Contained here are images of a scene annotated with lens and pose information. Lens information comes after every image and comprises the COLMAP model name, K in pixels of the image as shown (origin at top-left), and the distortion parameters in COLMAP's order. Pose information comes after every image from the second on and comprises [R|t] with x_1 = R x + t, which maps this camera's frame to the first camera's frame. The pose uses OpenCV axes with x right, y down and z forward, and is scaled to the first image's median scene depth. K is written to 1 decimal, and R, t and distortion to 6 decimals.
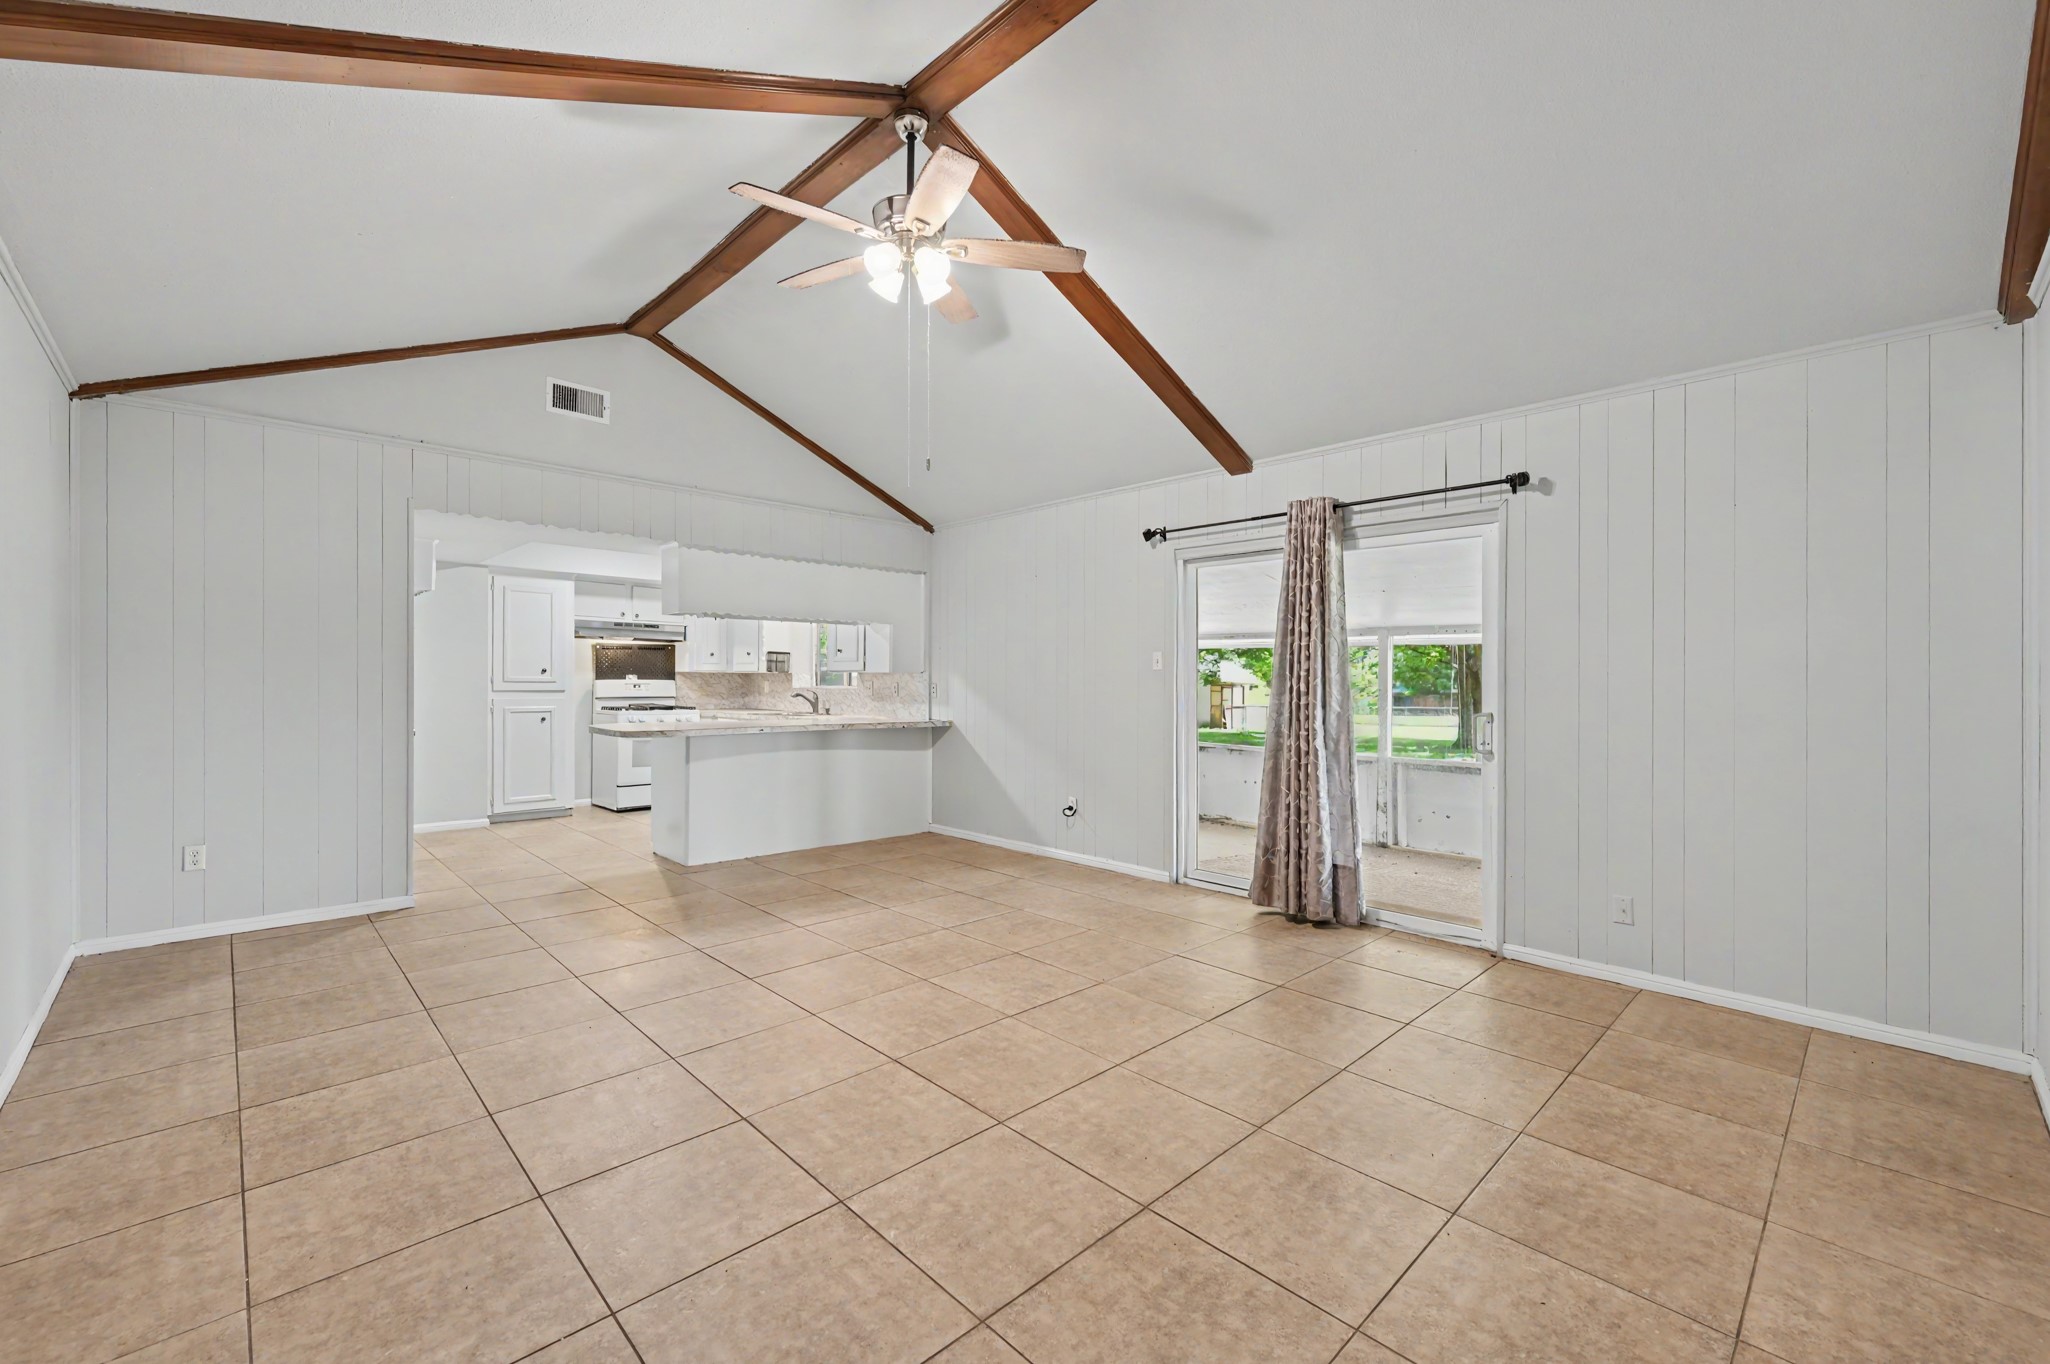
lens RADIAL K [[843.5, 0, 1025.0], [0, 843.5, 677.3], [0, 0, 1]] dist [0.000838, 0.000546]
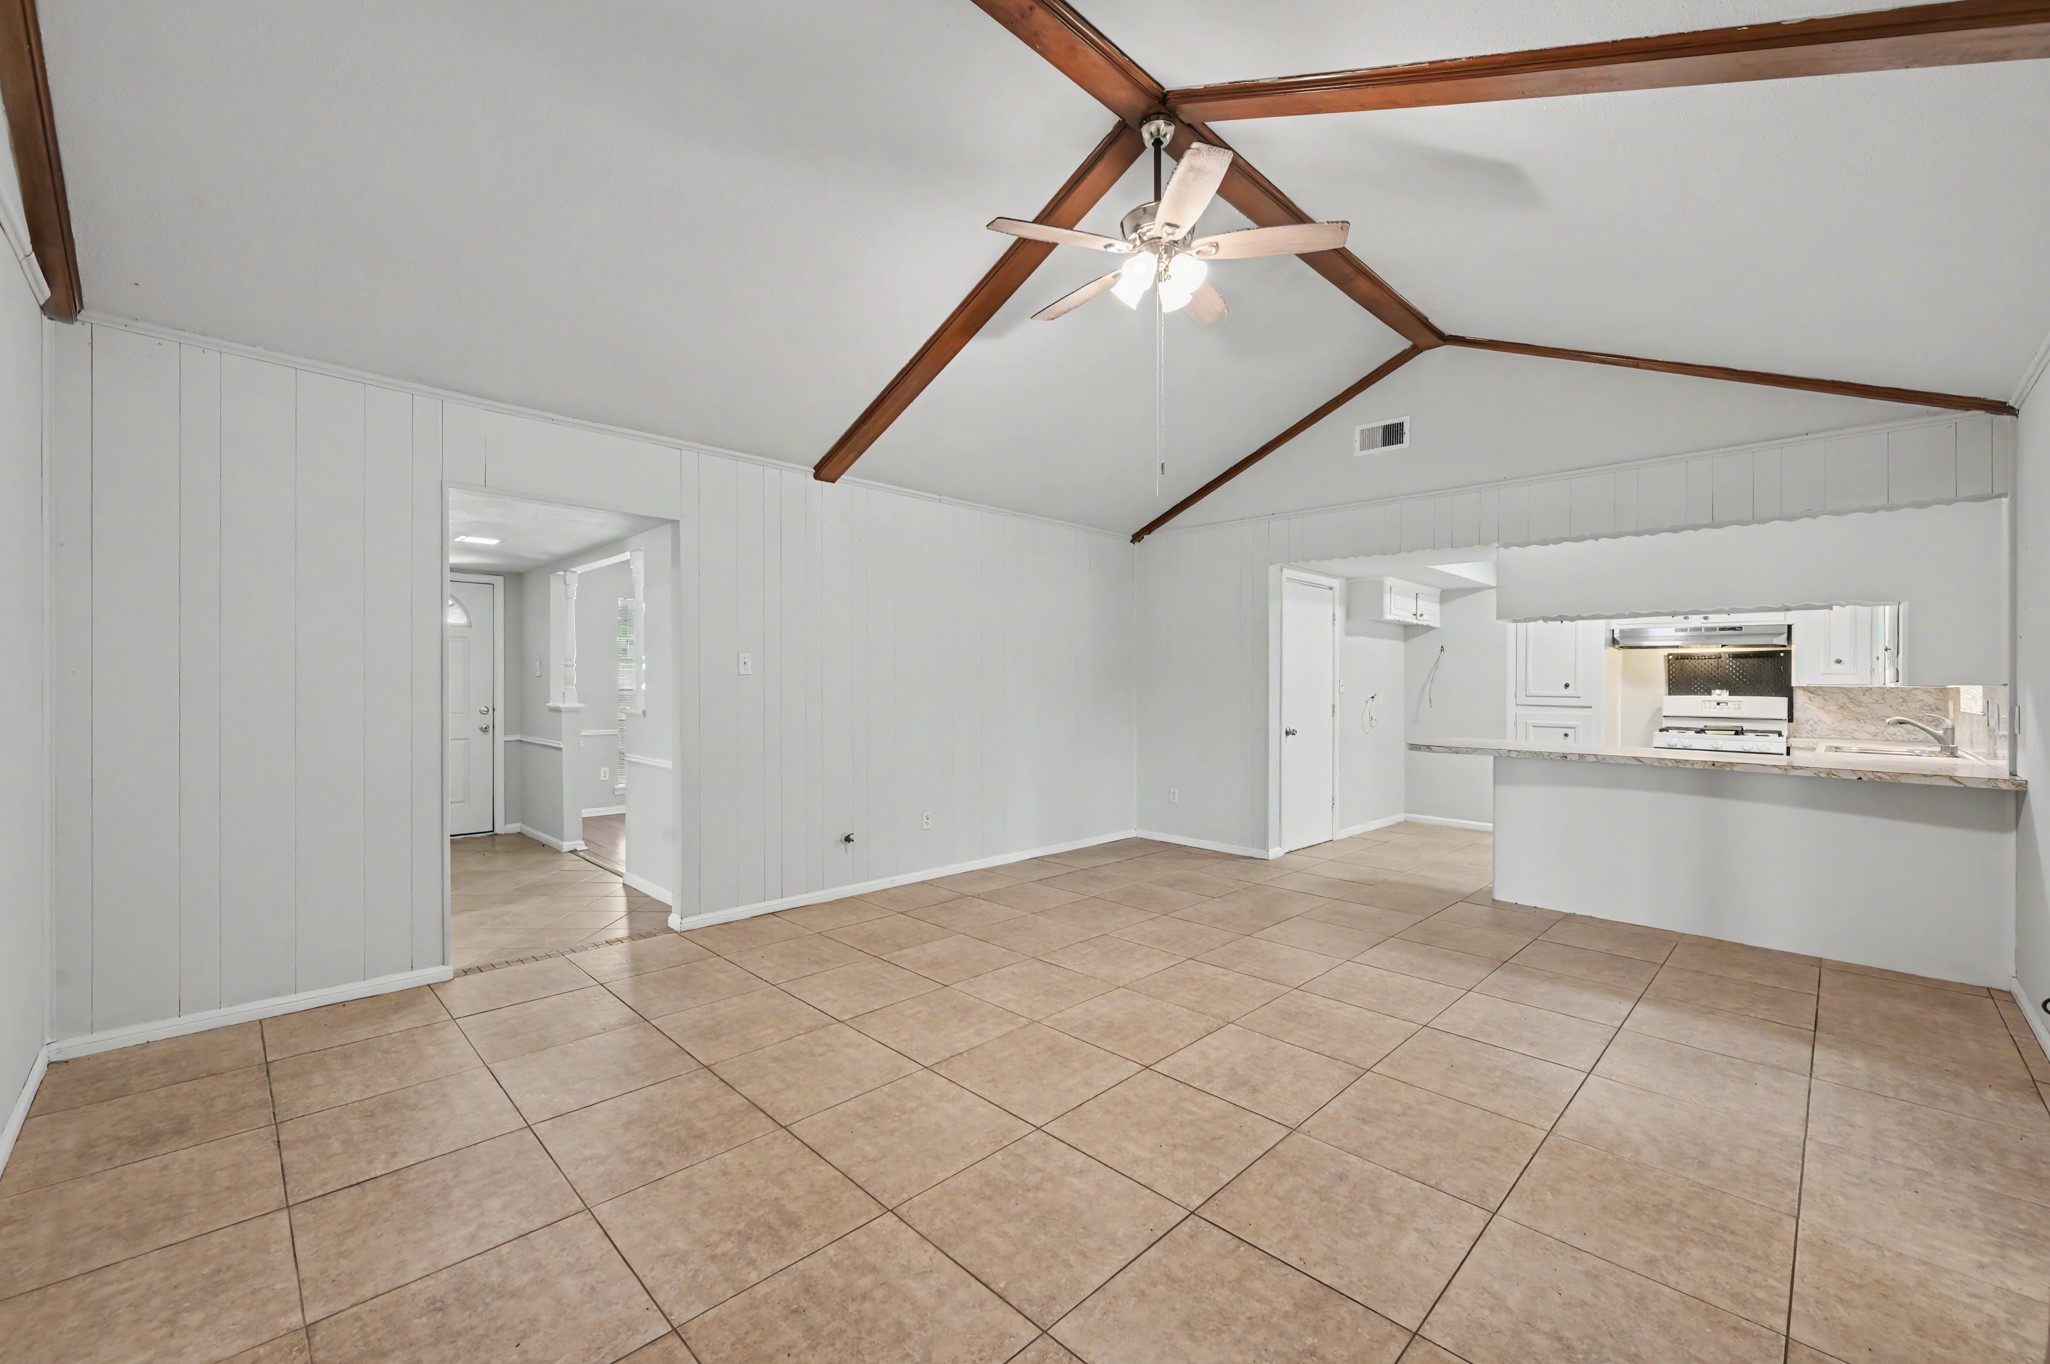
lens RADIAL K [[815.7, 0, 1015.2], [0, 815.7, 682.7], [0, 0, 1]] dist [-0.000313, 0.000087]
pose [[0.010642, -0.008623, -0.999906, 0.703284], [-0.006538, 0.999941, -0.008693, 0.003255], [0.999922, 0.006630, 0.010585, 0.705660]]
